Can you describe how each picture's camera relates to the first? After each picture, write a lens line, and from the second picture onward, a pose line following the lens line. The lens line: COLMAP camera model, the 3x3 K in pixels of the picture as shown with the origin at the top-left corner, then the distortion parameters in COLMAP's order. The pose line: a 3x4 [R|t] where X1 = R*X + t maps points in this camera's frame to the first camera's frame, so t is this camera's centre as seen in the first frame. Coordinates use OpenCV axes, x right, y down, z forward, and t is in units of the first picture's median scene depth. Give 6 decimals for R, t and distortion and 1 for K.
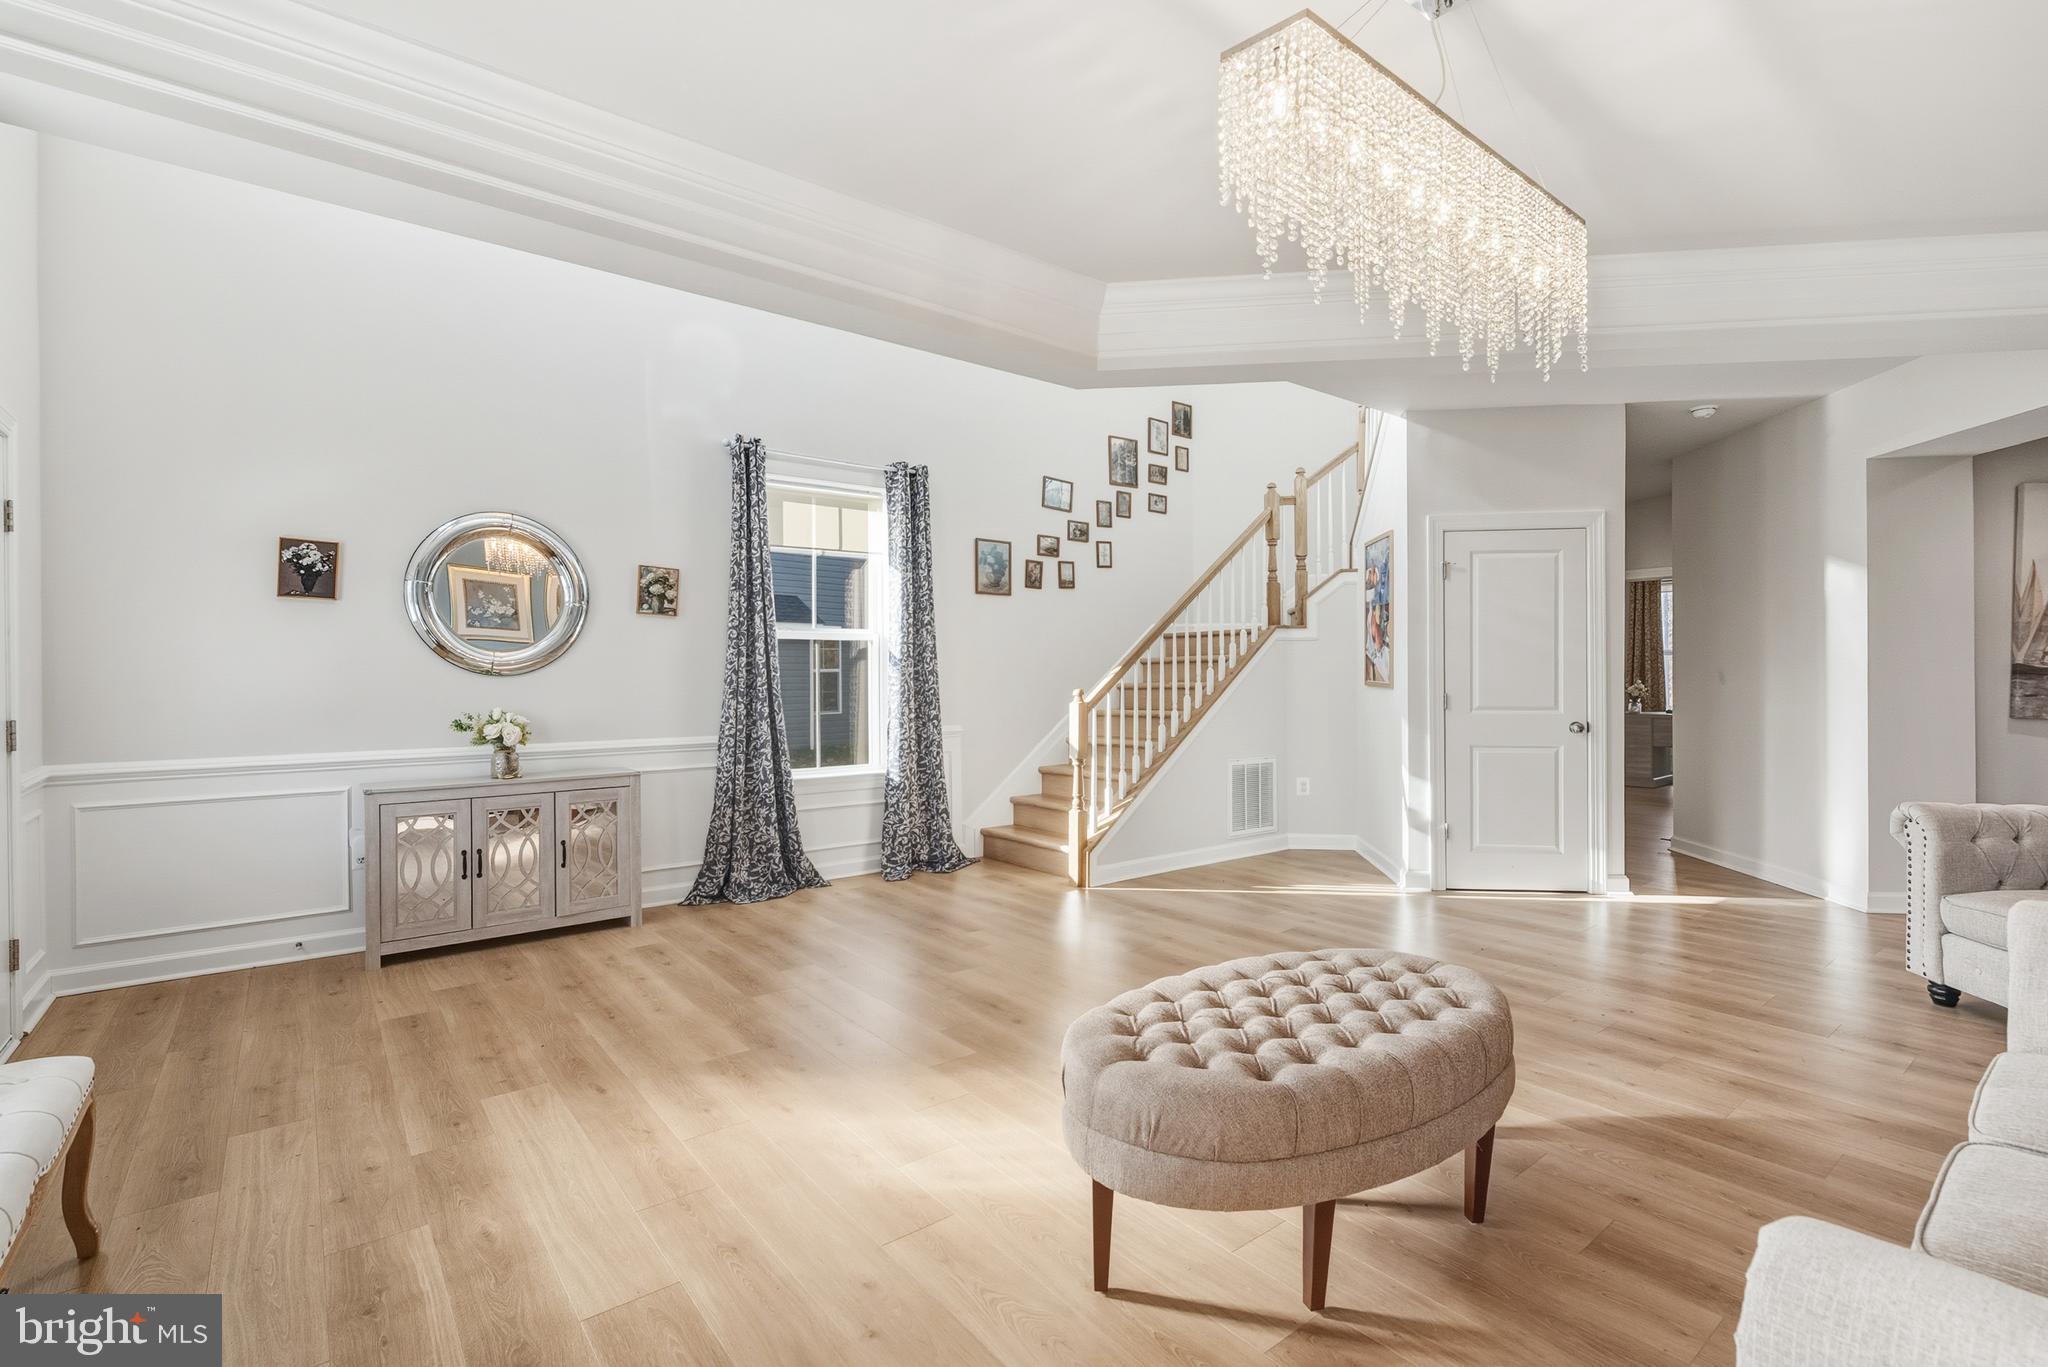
lens RADIAL K [[937.8, 0, 1017.7], [0, 937.8, 666.0], [0, 0, 1]] dist [-0.003311, 0.000724]
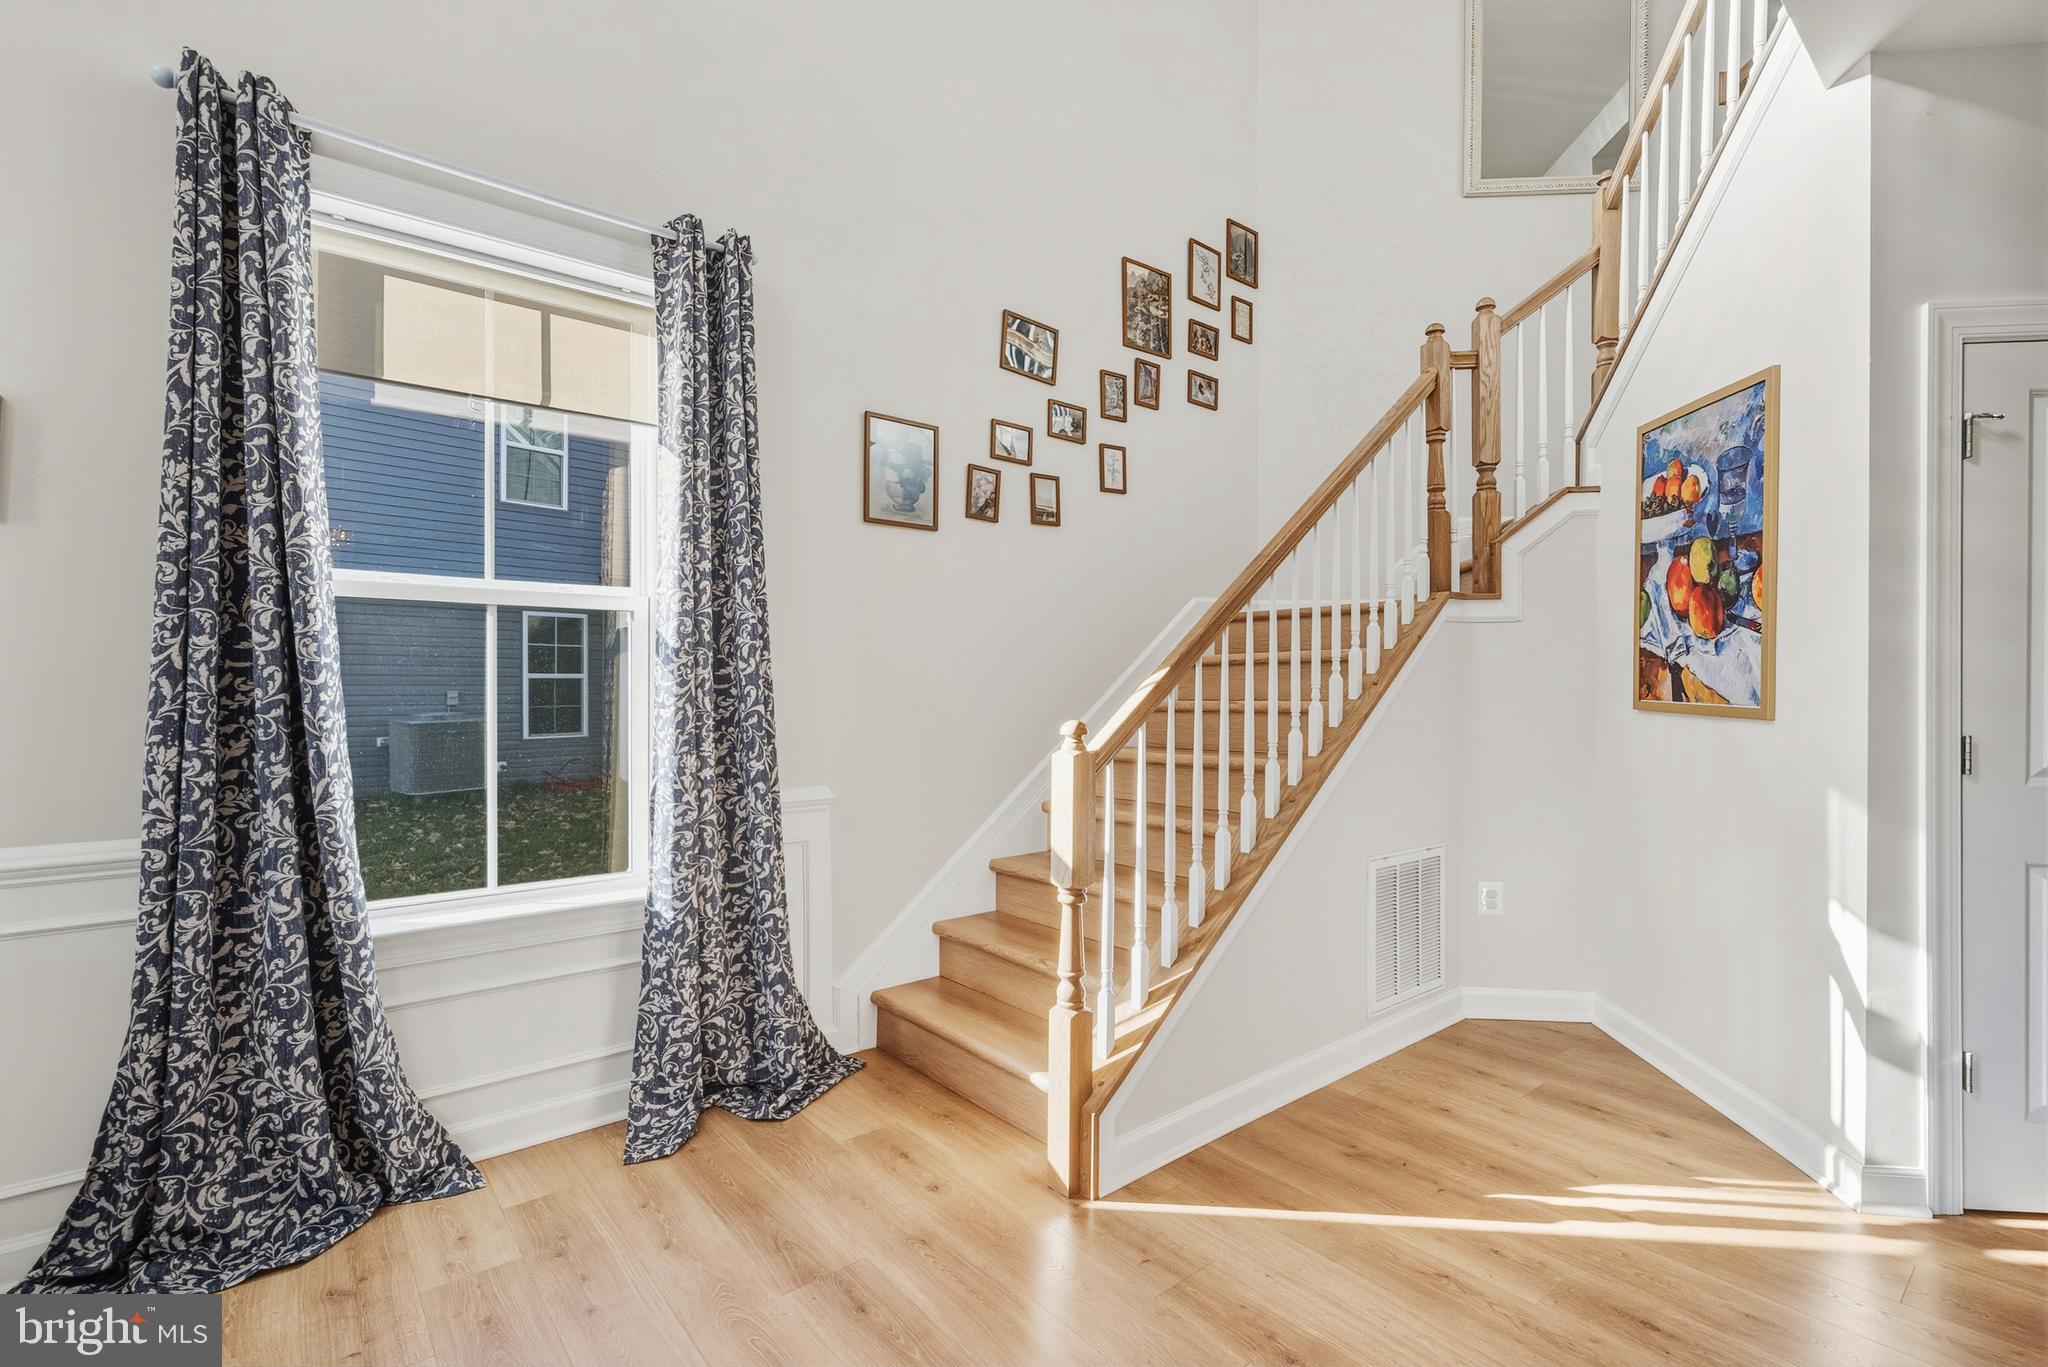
lens RADIAL K [[937.8, 0, 1026.1], [0, 937.8, 681.4], [0, 0, 1]] dist [-0.003311, 0.000724]
pose [[0.999384, 0.005398, 0.034685, 0.026300], [-0.005604, 0.999967, 0.005851, 0.004688], [-0.034653, -0.006042, 0.999381, 0.528845]]
